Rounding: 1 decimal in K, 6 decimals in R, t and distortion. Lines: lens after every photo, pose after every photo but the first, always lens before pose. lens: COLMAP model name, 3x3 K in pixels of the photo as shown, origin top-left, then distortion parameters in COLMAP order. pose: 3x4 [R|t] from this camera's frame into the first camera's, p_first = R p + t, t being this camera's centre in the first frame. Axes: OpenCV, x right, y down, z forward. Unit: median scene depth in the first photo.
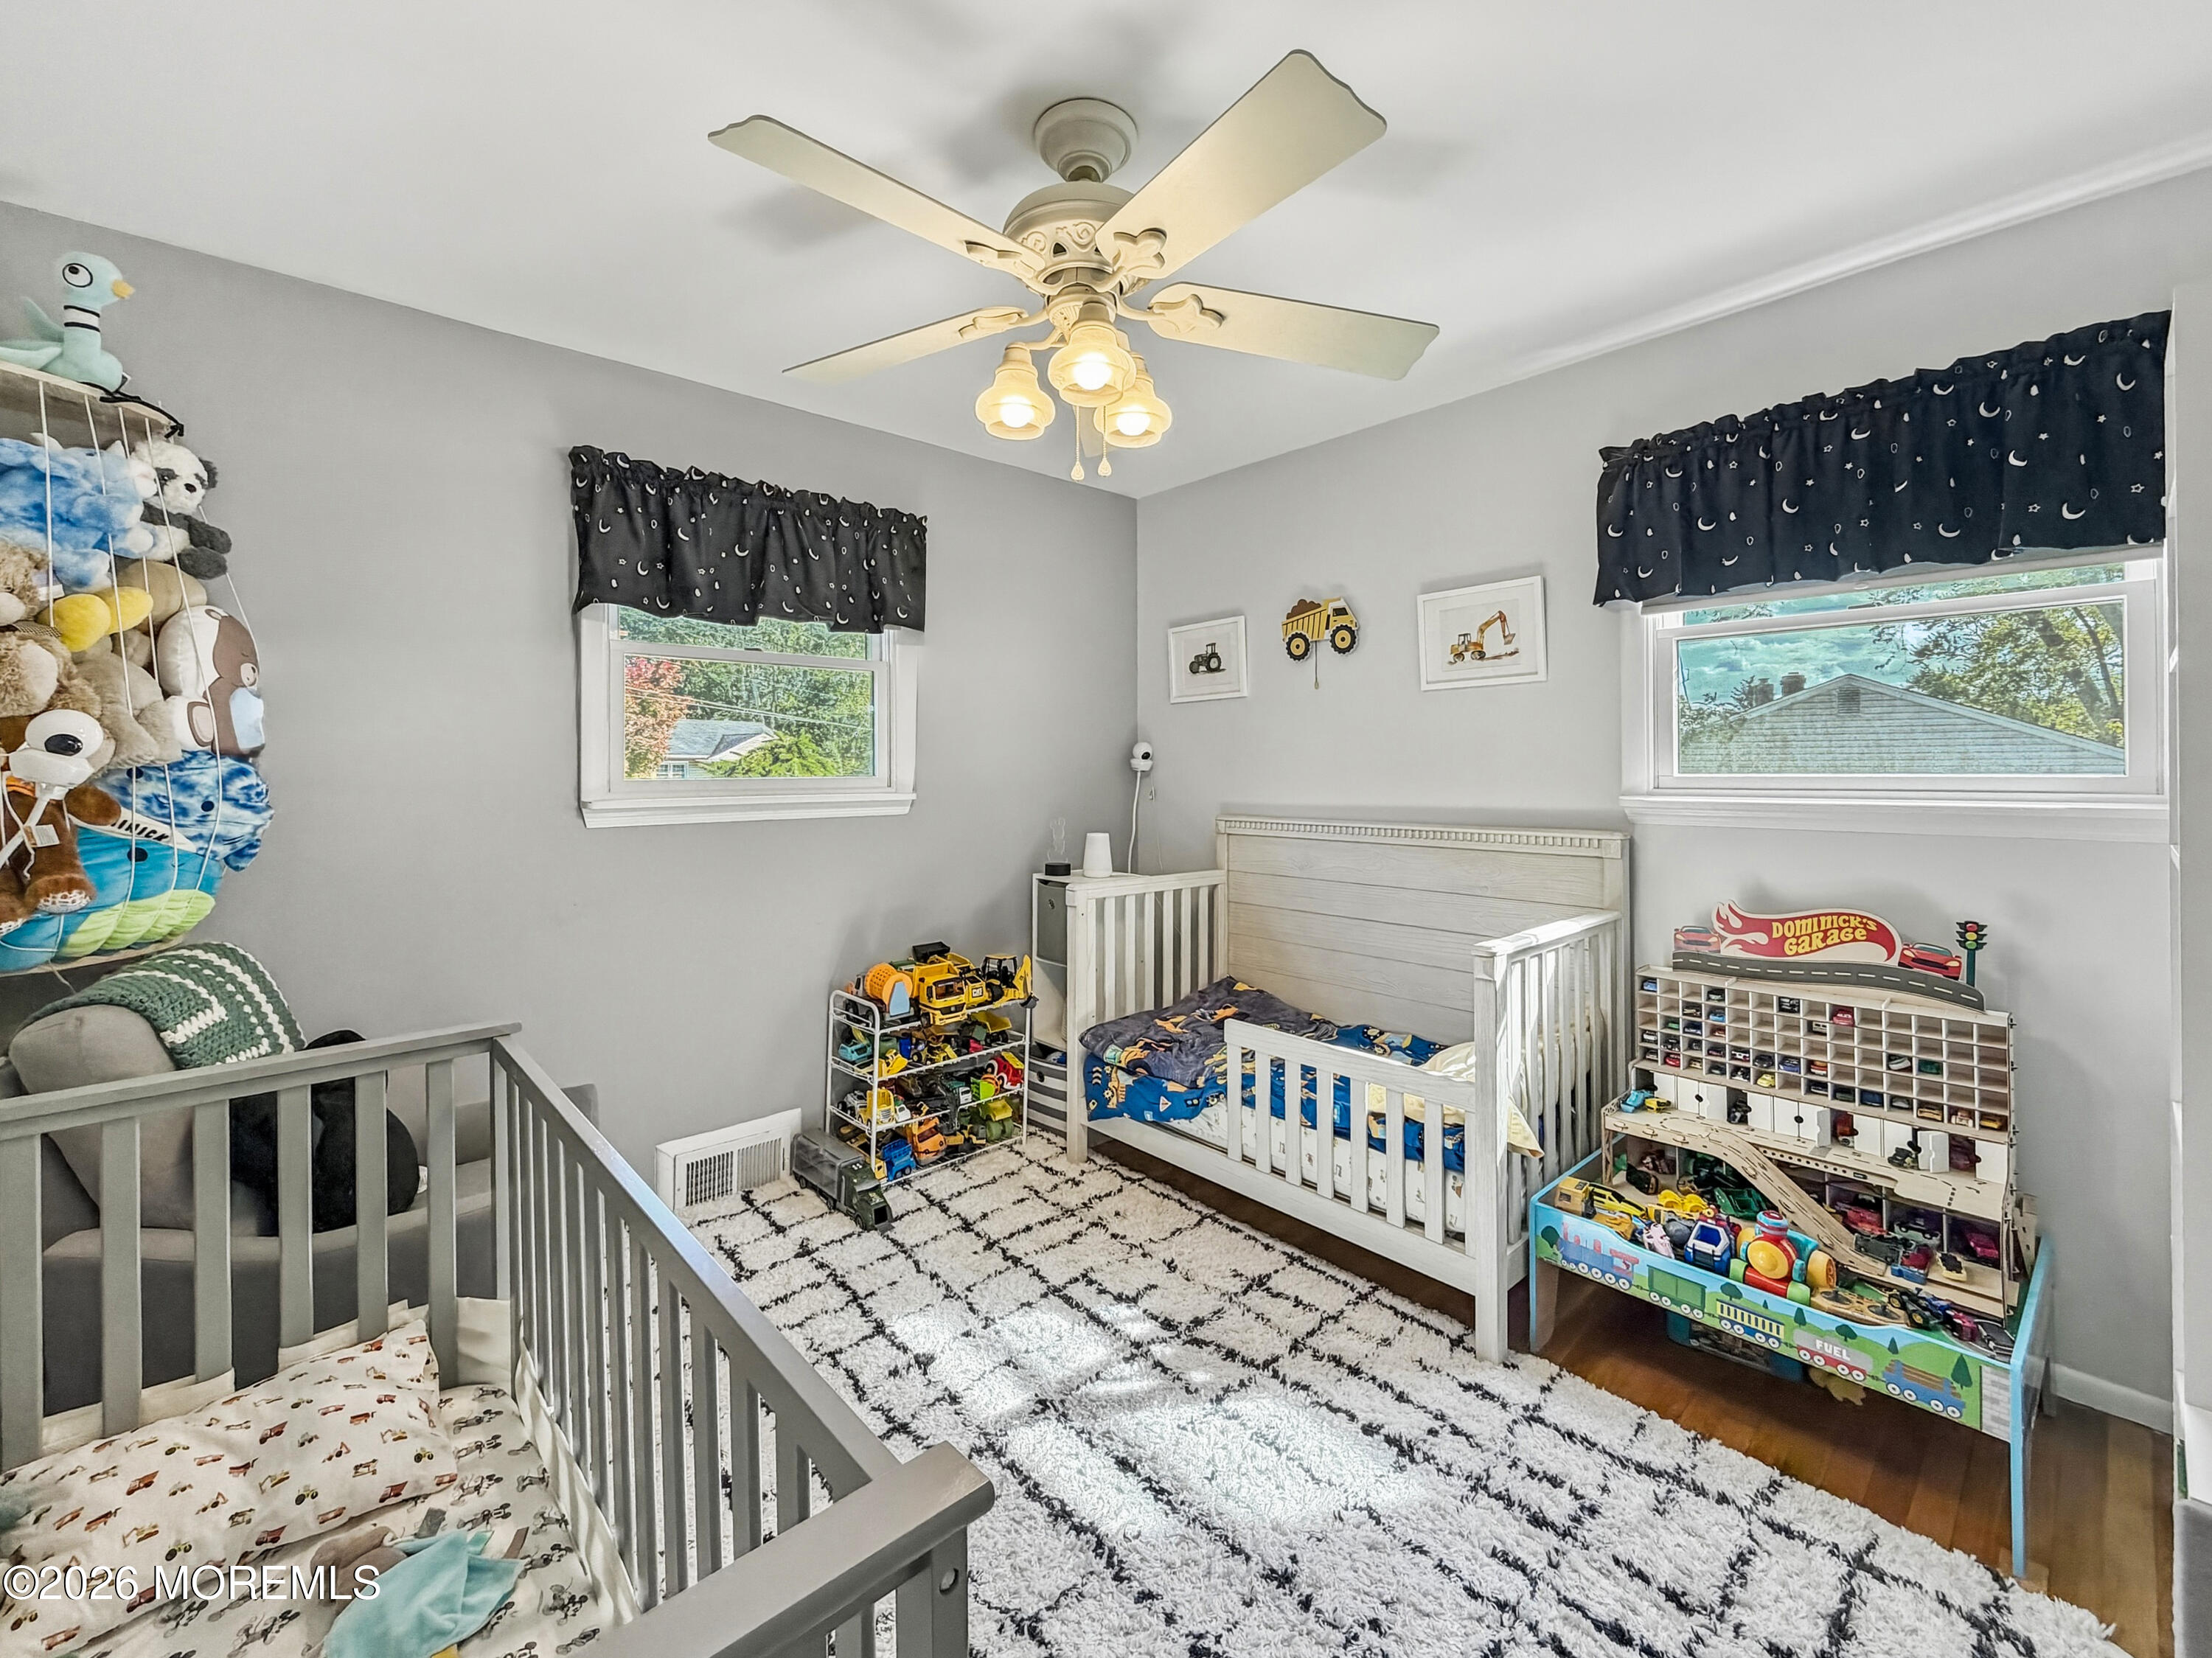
lens RADIAL K [[921.5, 0, 1103.9], [0, 921.5, 775.5], [0, 0, 1]] dist [-0.001574, 0.000084]
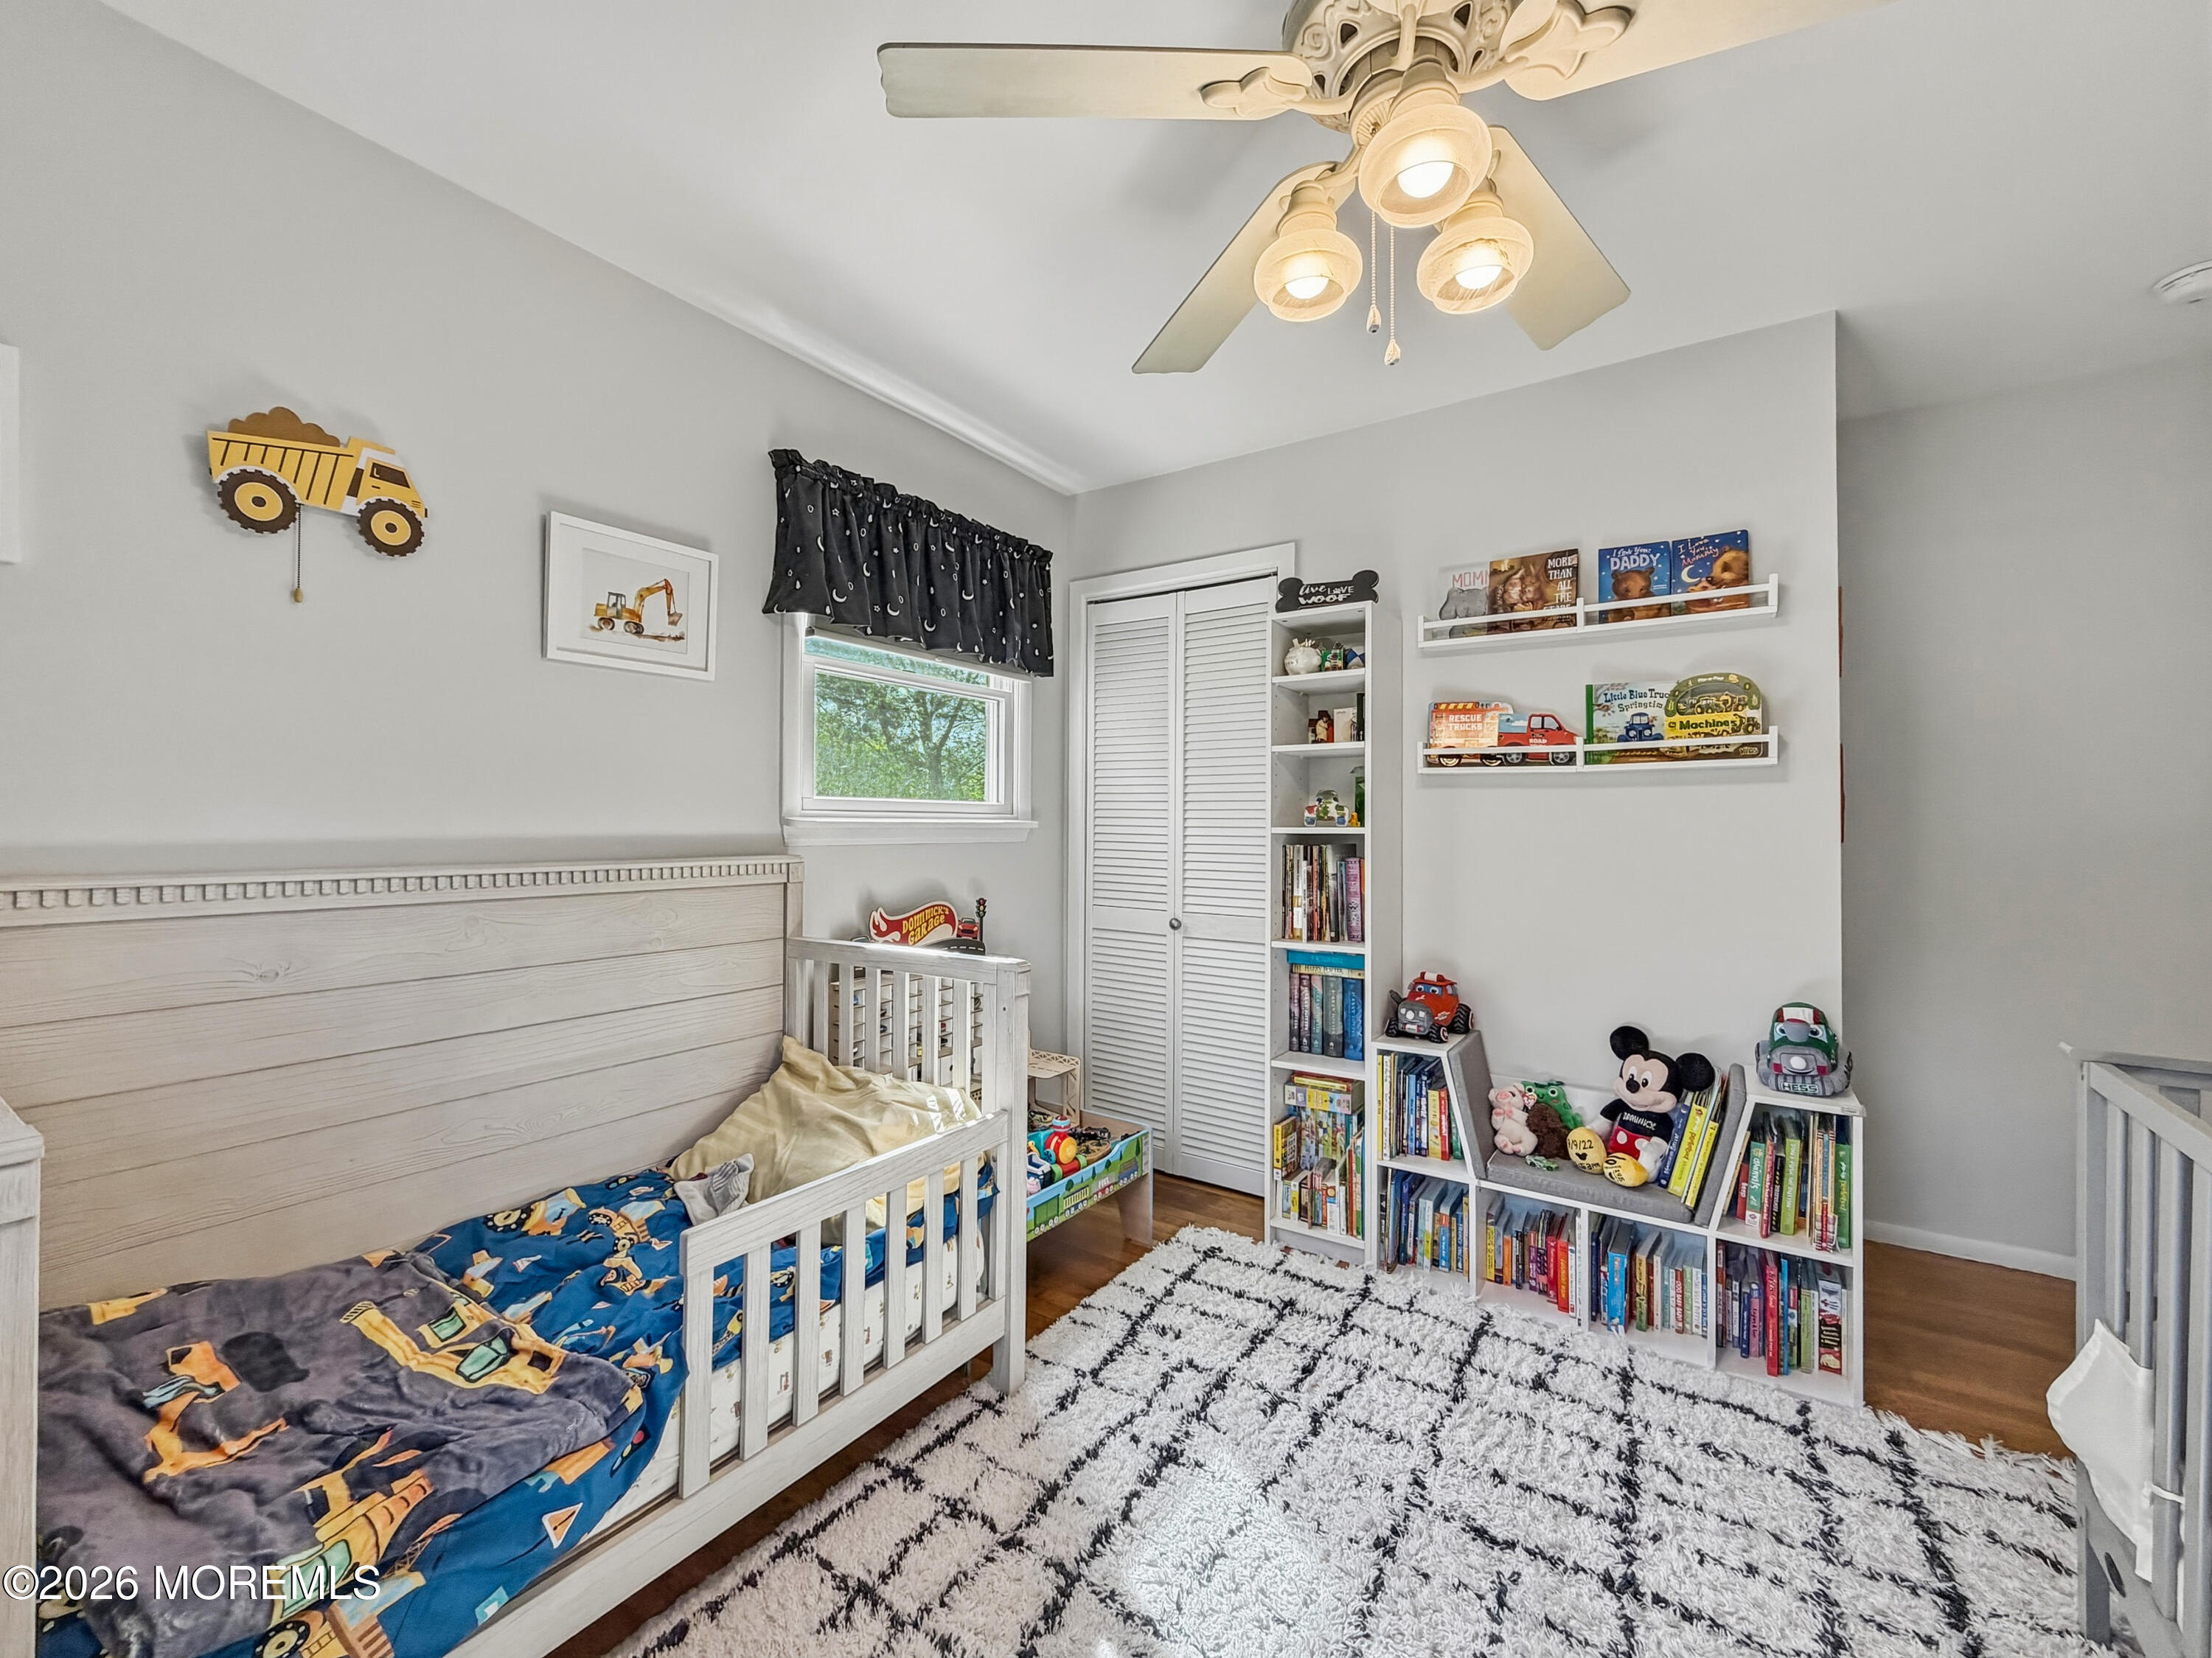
lens RADIAL K [[909.8, 0, 1097.3], [0, 909.8, 812.4], [0, 0, 1]] dist [-0.000137, 0.000333]
pose [[-0.230113, 0.015607, 0.973039, -0.444286], [-0.000626, 0.999869, -0.016185, 0.033055], [-0.973164, -0.004334, -0.230073, 0.923484]]
